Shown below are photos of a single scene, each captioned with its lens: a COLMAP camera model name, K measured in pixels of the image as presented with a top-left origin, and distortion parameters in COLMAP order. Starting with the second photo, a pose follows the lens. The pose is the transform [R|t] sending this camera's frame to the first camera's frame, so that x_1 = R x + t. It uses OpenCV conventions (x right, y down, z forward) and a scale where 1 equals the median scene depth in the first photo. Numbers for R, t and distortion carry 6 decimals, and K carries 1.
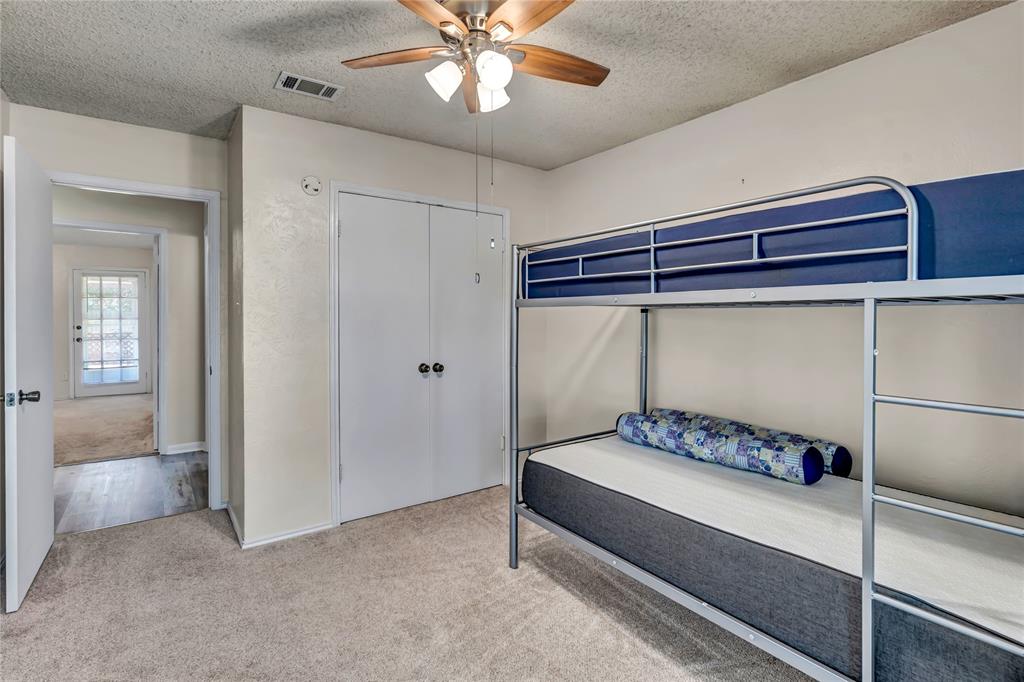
lens RADIAL K [[496.4, 0, 511.4], [0, 496.4, 323.3], [0, 0, 1]] dist [-0.000747, 0.000233]
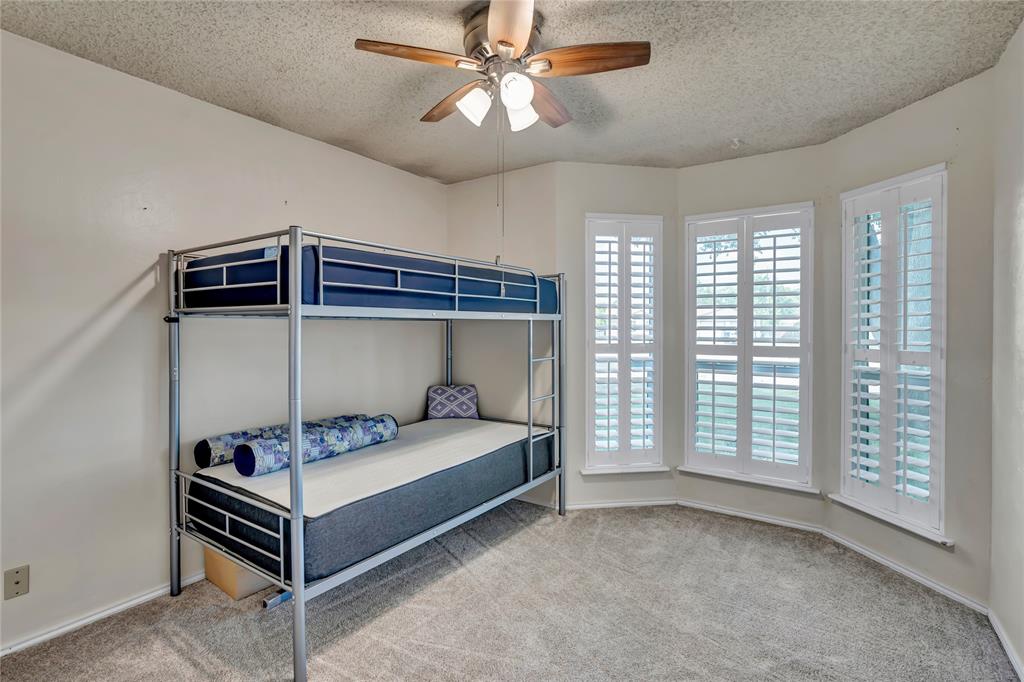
lens RADIAL K [[478.2, 0, 501.5], [0, 478.2, 335.9], [0, 0, 1]] dist [-0.000238, 0.000196]
pose [[-0.313439, -0.021080, 0.949374, -0.868890], [0.012390, 0.999578, 0.026285, -0.021347], [-0.949528, 0.020002, -0.313045, 1.118499]]
